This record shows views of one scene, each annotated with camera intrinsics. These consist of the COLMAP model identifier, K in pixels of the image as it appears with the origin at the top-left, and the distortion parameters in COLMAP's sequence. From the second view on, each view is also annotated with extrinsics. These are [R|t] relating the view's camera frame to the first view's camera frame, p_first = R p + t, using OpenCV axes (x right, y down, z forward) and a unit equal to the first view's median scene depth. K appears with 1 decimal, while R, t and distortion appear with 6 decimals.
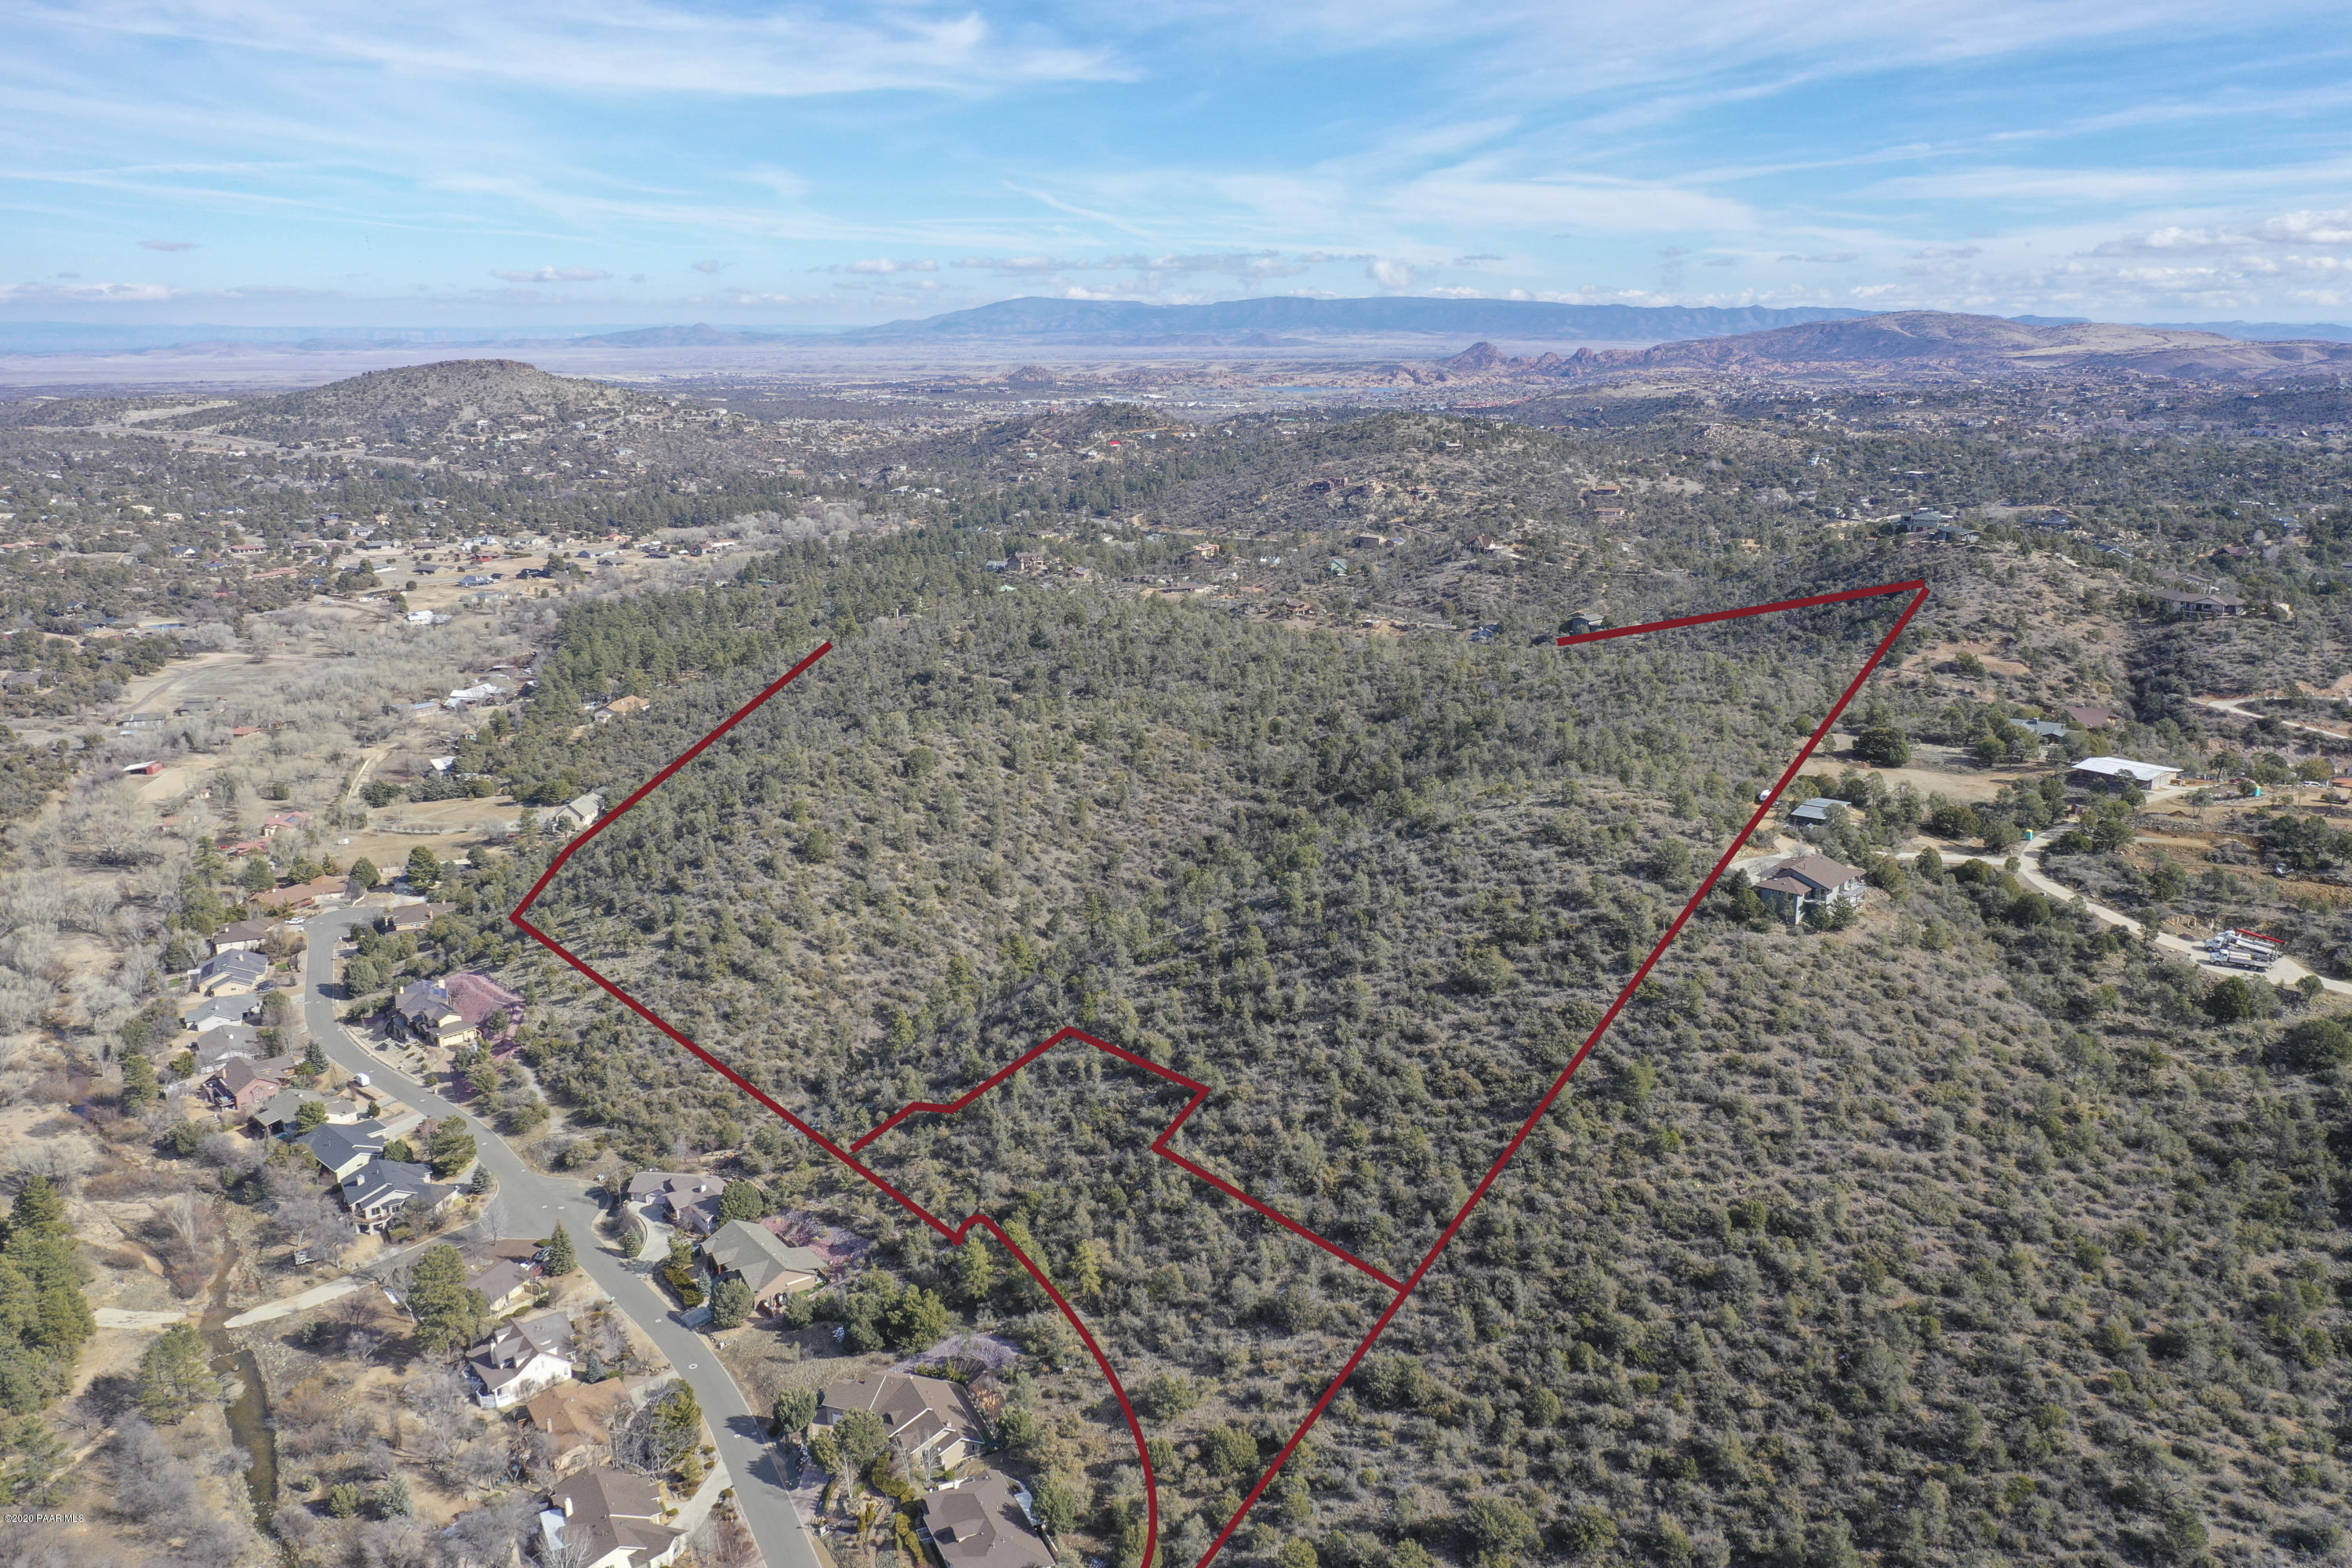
lens RADIAL K [[1852.1, 0, 1167.3], [0, 1852.1, 775.4], [0, 0, 1]] dist [0.002692, 0.005767]
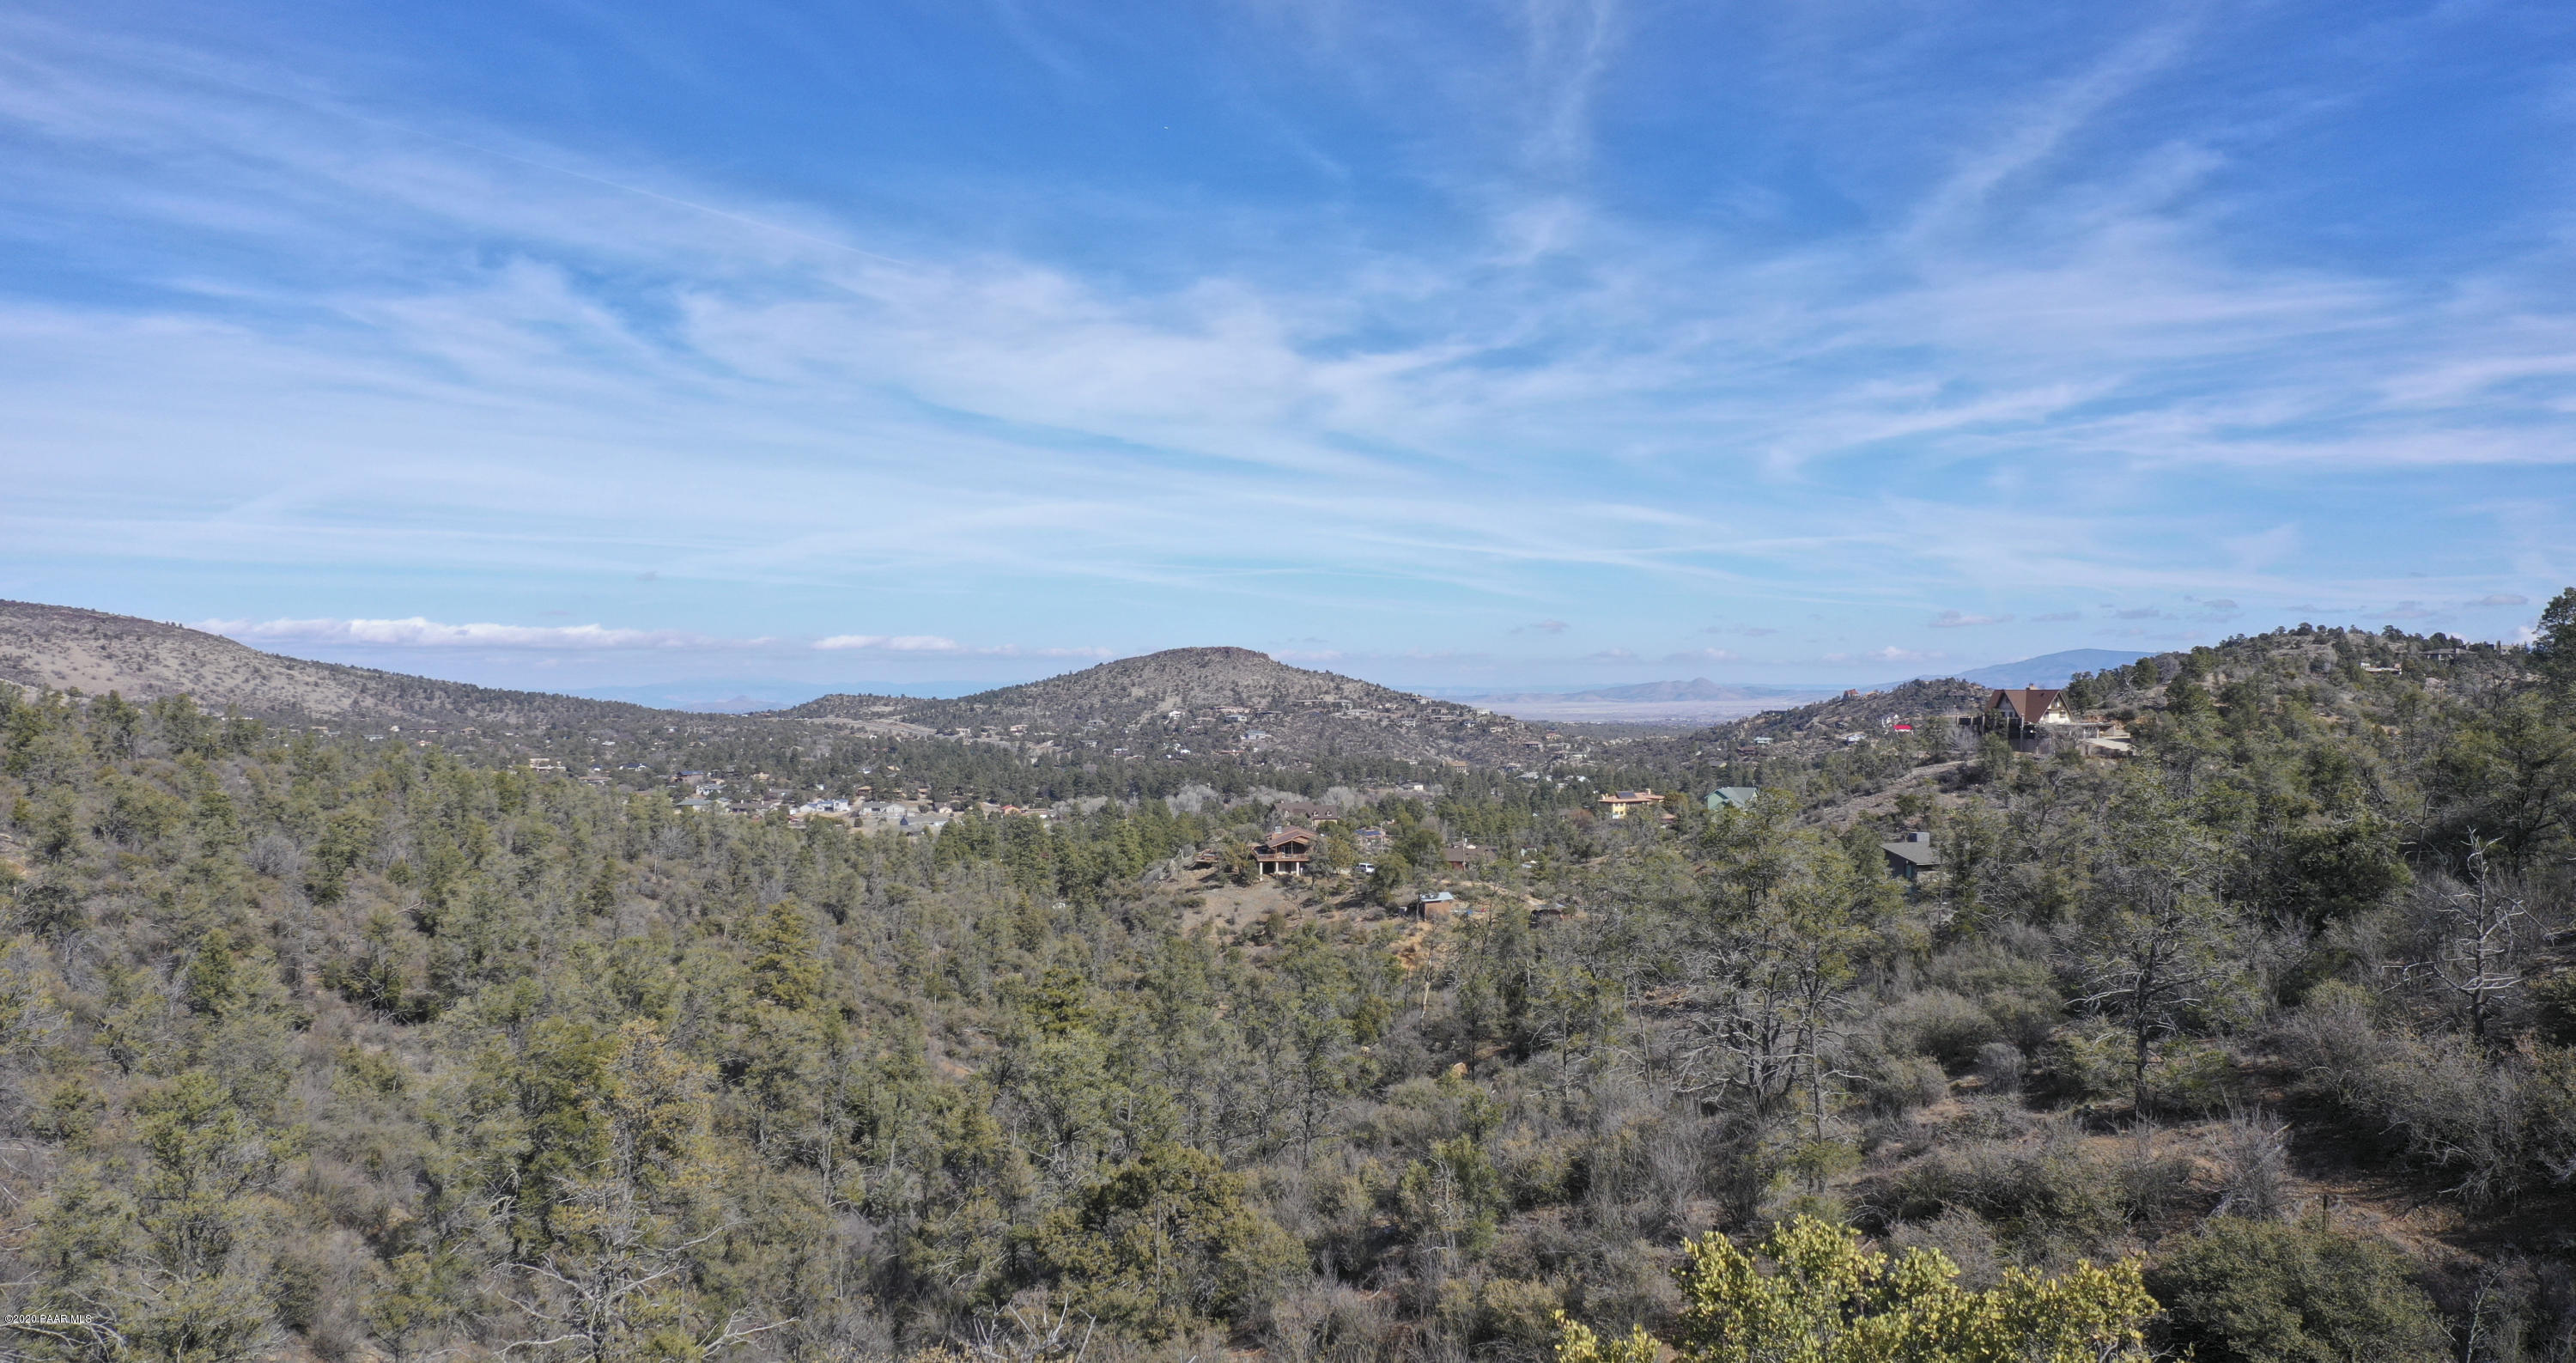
lens RADIAL K [[2029.0, 0, 1286.5], [0, 2029.0, 676.6], [0, 0, 1]] dist [0.008195, -0.000280]
pose [[0.899610, -0.001084, -0.436692, 0.136697], [-0.104200, 0.970579, -0.217067, -0.026369], [0.424080, 0.240779, 0.873030, 0.413794]]
